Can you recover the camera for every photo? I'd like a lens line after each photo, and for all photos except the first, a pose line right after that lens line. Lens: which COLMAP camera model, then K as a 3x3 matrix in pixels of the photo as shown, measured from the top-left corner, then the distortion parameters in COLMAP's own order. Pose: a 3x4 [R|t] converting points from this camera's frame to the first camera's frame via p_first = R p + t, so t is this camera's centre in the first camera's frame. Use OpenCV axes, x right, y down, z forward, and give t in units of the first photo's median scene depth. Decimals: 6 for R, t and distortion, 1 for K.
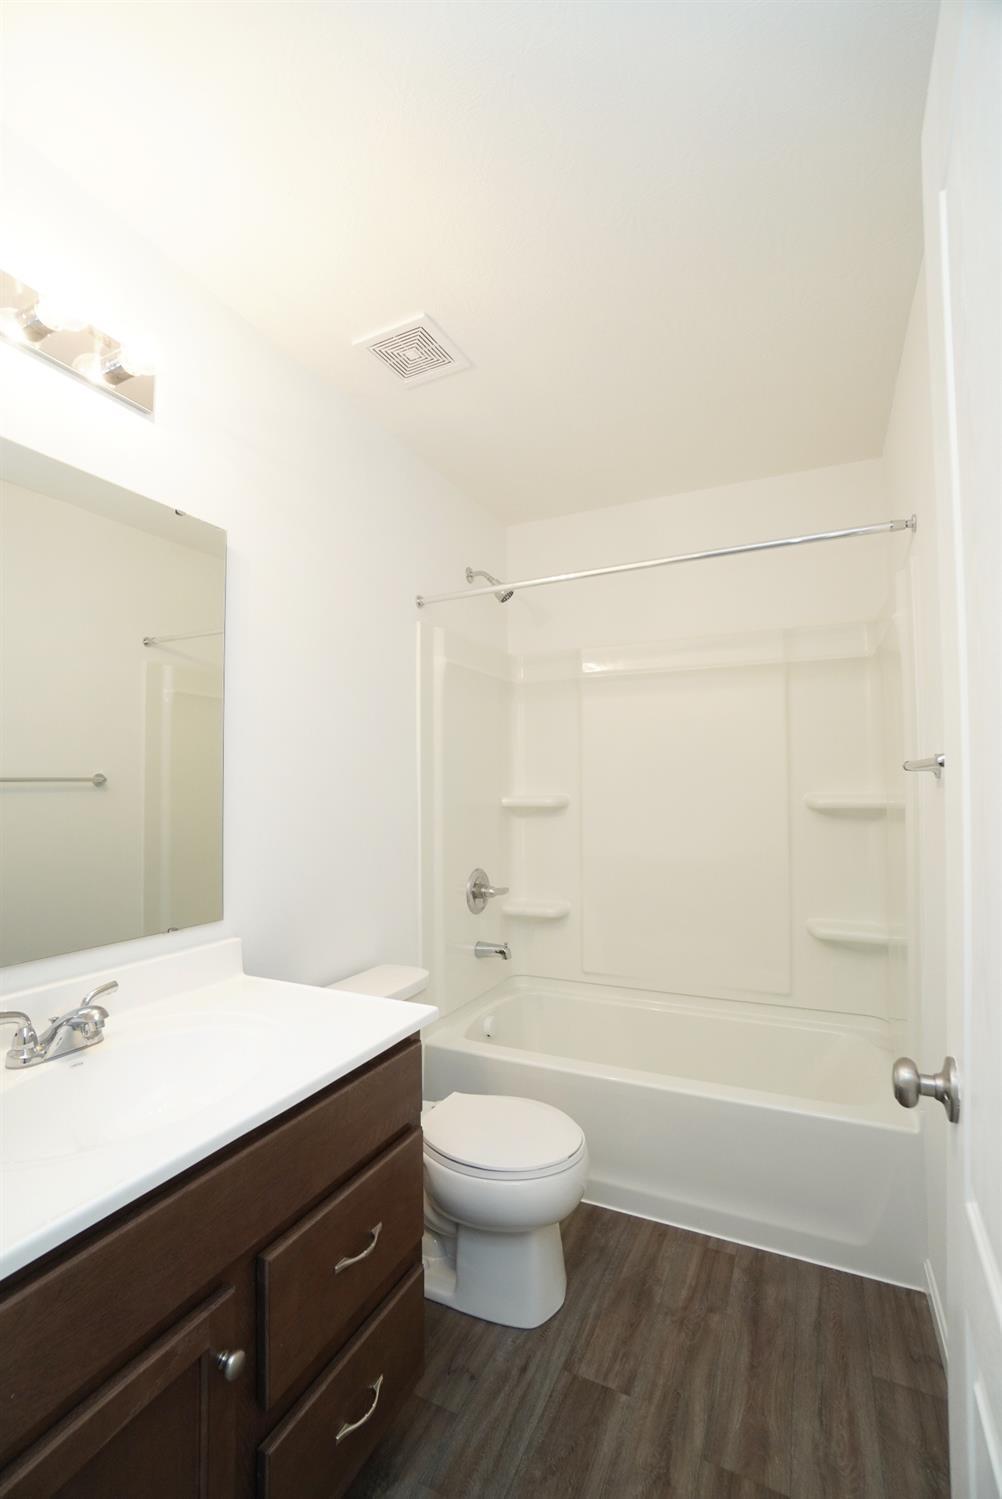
lens RADIAL K [[682.7, 0, 522.1], [0, 682.7, 763.1], [0, 0, 1]] dist [-0.055376, 0.022045]
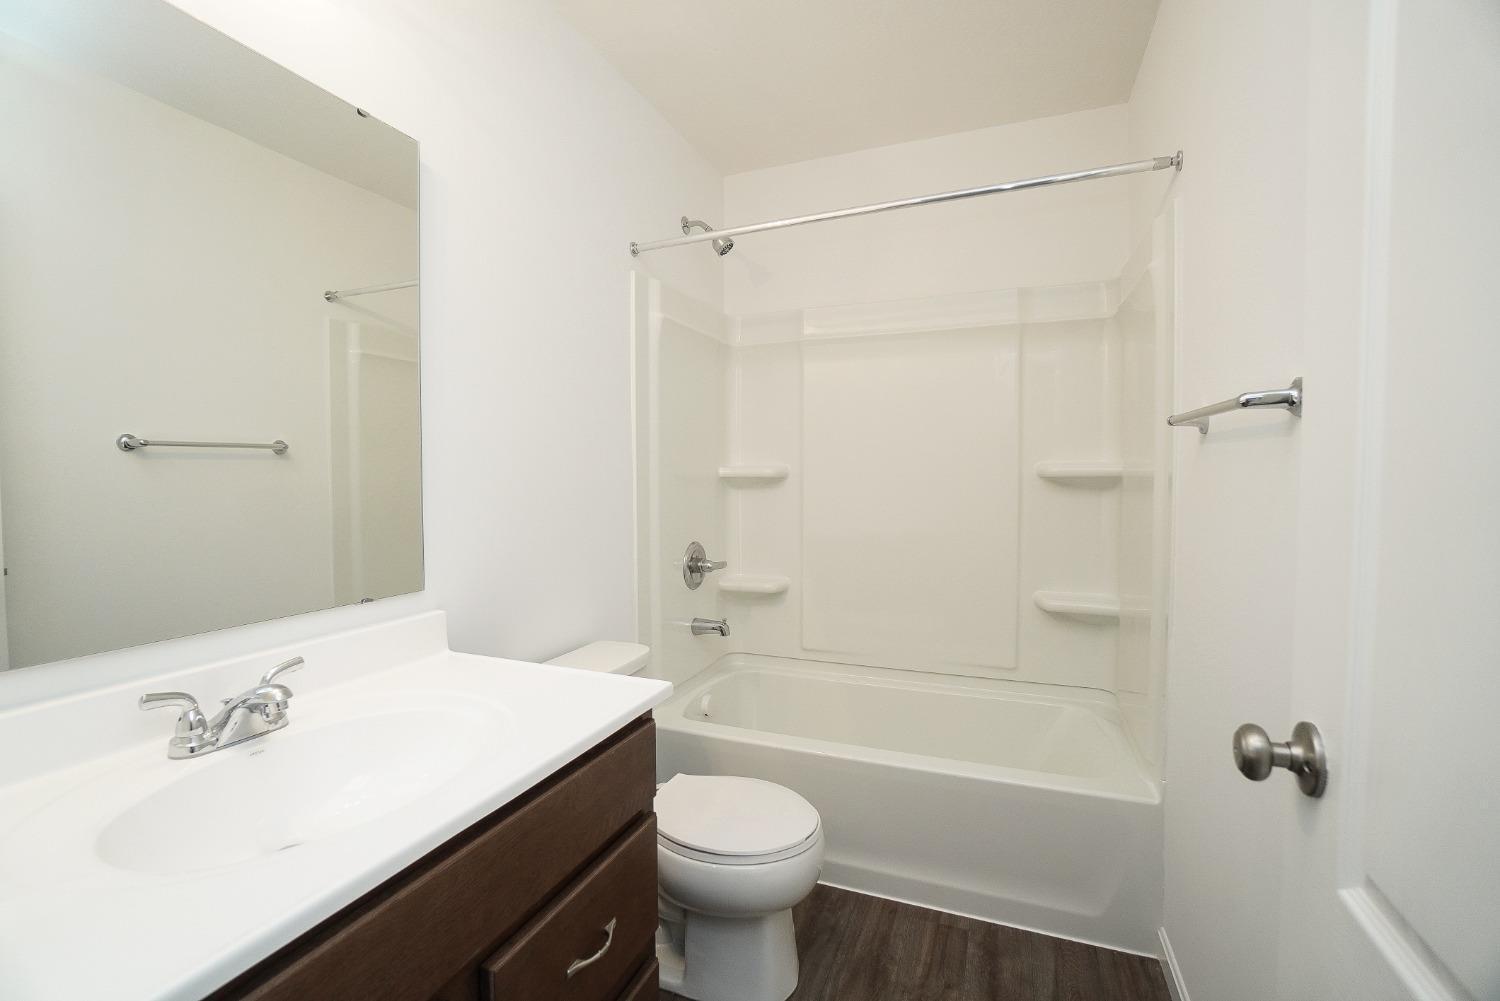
lens RADIAL K [[663.3, 0, 742.2], [0, 663.3, 496.3], [0, 0, 1]] dist [-0.057581, 0.020663]
pose [[0.998772, -0.000921, 0.049531, -0.060222], [-0.002012, 0.998249, 0.059124, 0.050901], [-0.049499, -0.059151, 0.997021, 0.112534]]
